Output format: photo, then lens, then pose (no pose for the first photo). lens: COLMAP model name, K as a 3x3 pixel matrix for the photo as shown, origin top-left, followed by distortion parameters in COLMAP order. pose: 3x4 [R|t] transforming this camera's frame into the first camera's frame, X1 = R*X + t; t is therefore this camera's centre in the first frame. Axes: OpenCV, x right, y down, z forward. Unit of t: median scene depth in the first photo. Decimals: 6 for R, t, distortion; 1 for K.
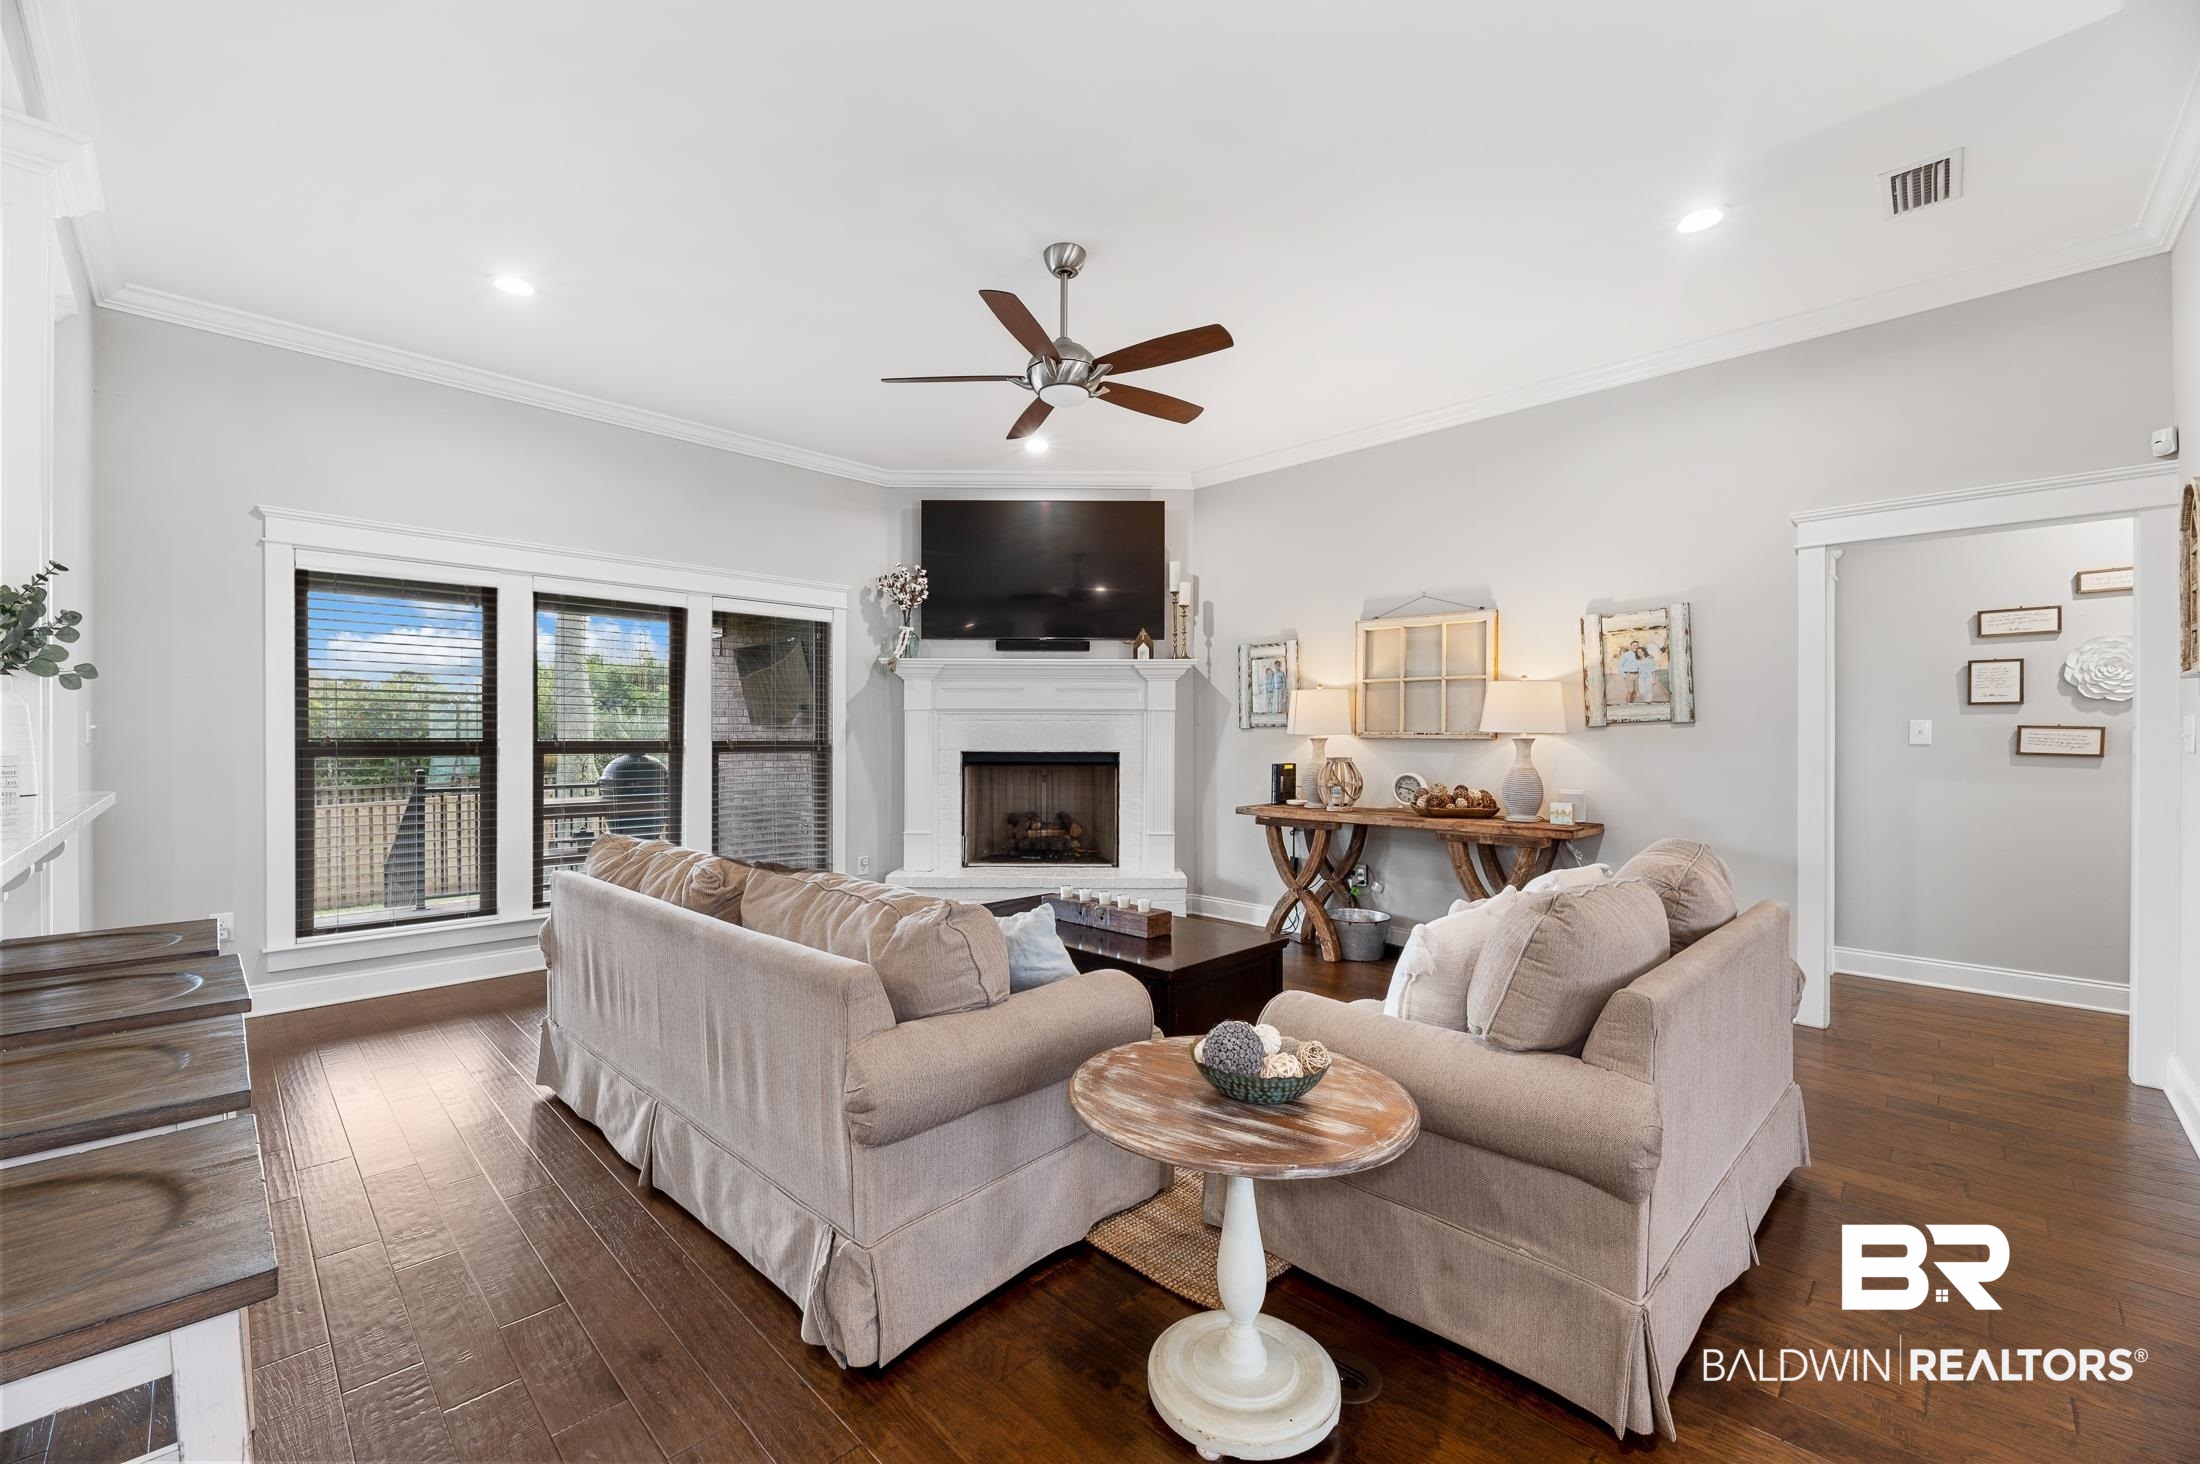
lens RADIAL K [[895.6, 0, 1110.4], [0, 895.6, 735.0], [0, 0, 1]] dist [0.002865, 0.000474]
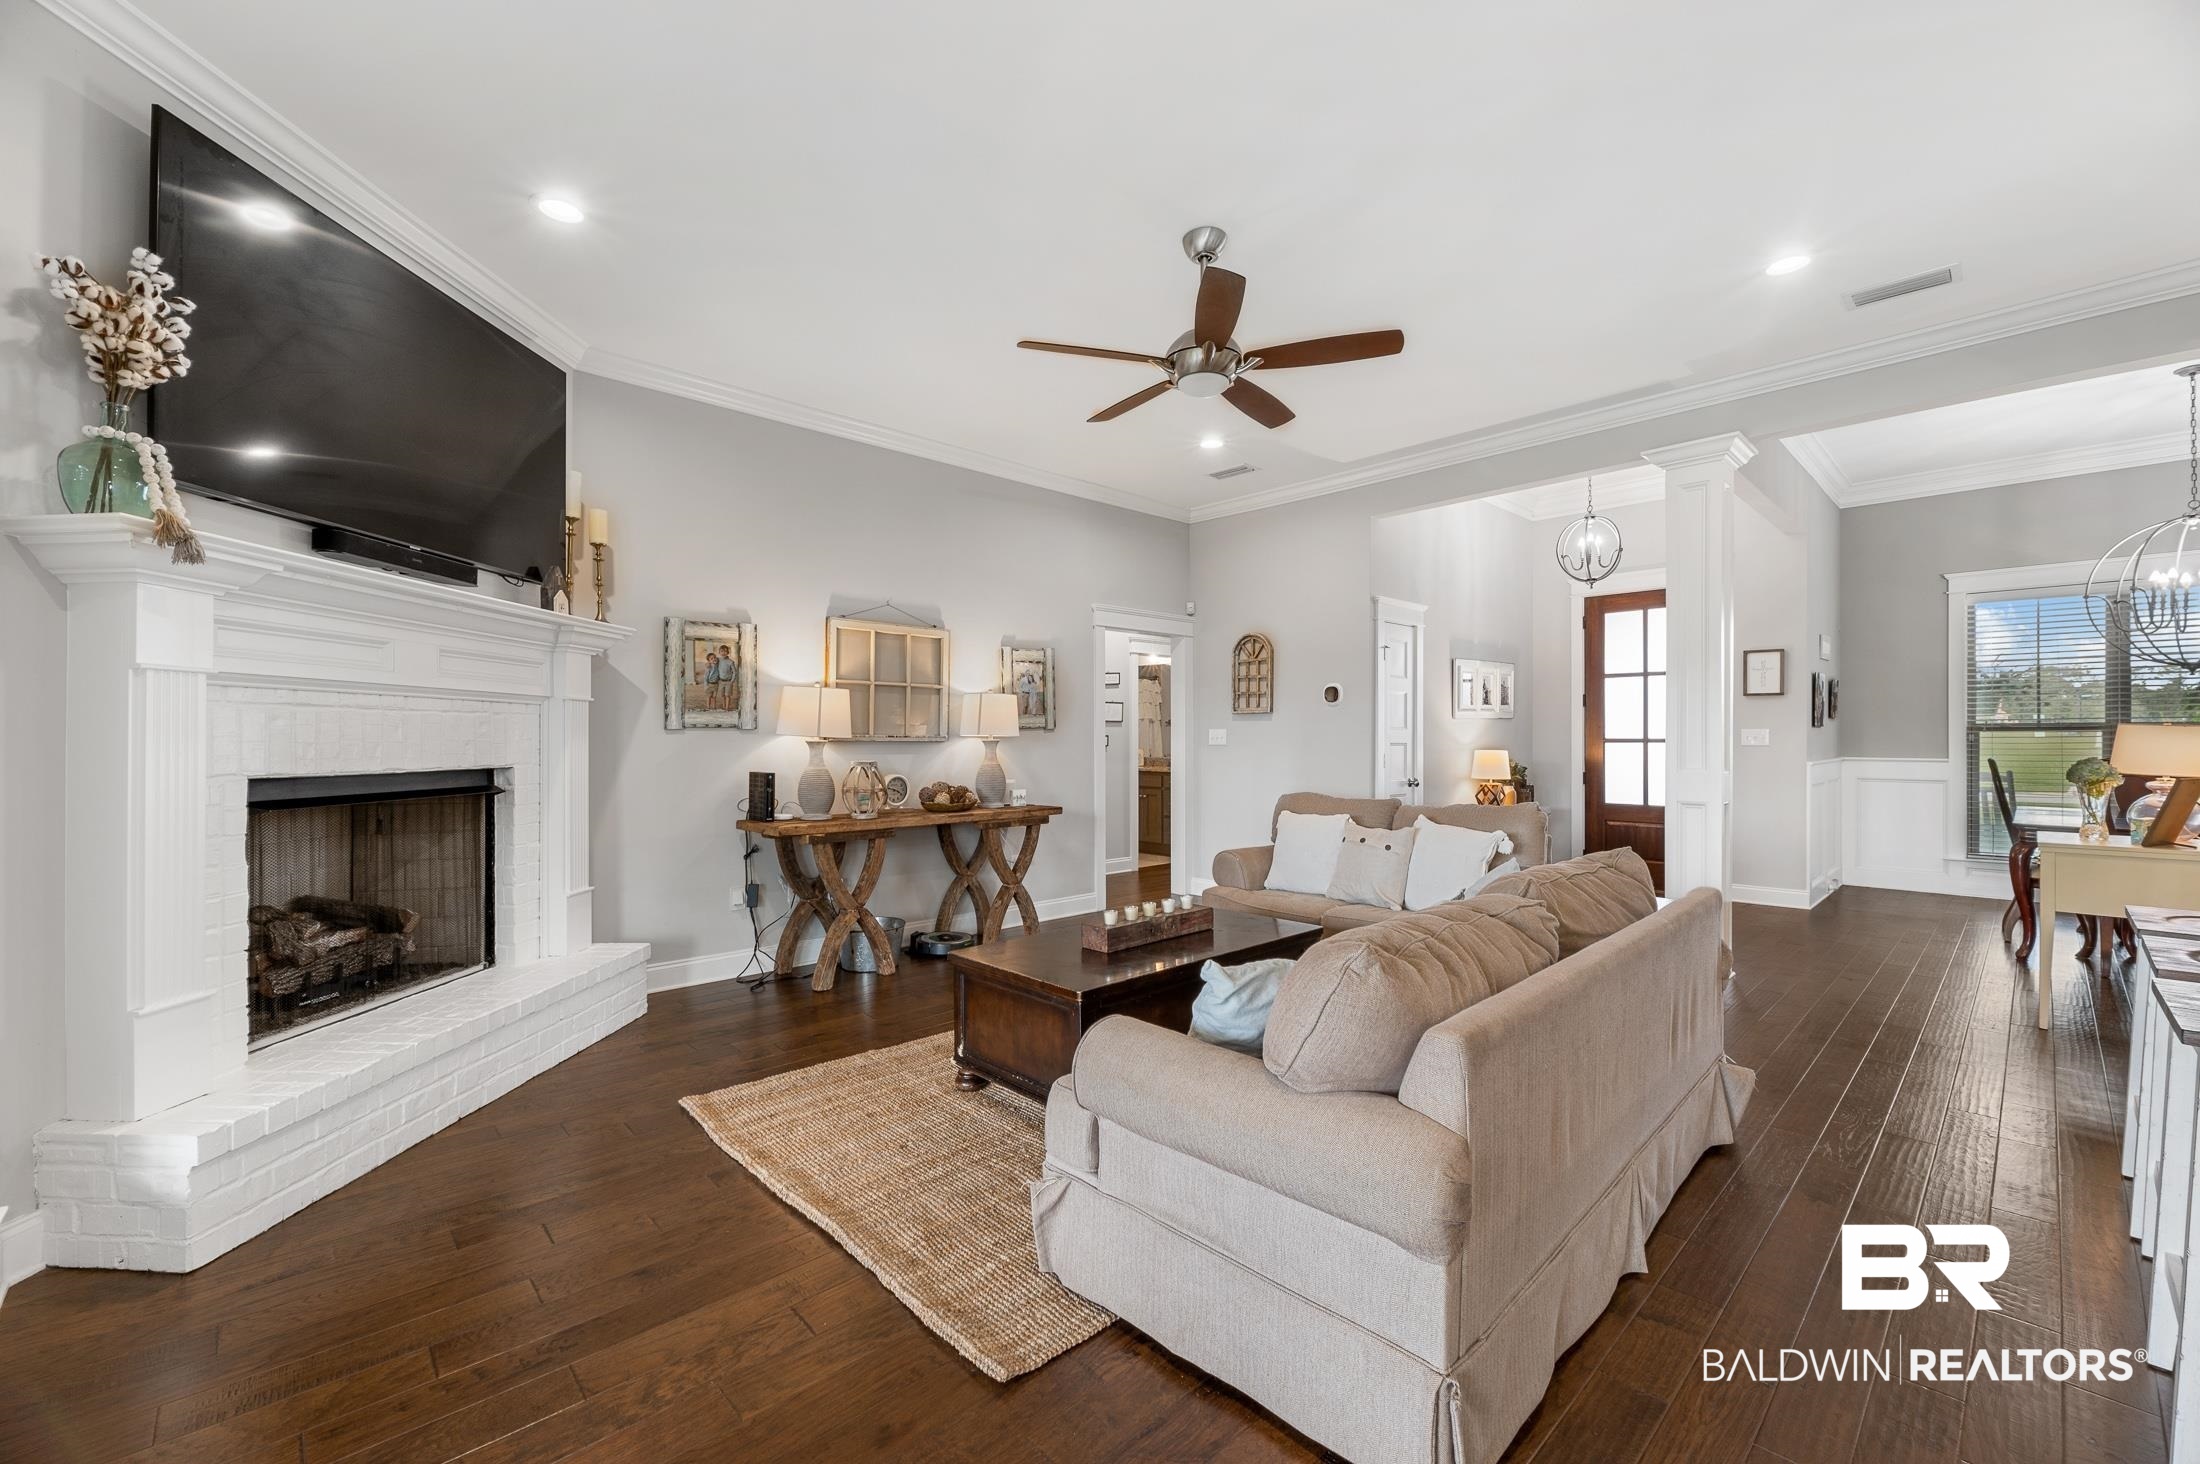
lens RADIAL K [[895.6, 0, 1107.4], [0, 895.6, 735.2], [0, 0, 1]] dist [0.002865, 0.000474]
pose [[0.027959, 0.003646, 0.999602, -0.615501], [0.002116, 0.999991, -0.003707, 0.000842], [-0.999607, 0.002219, 0.027951, 0.644801]]
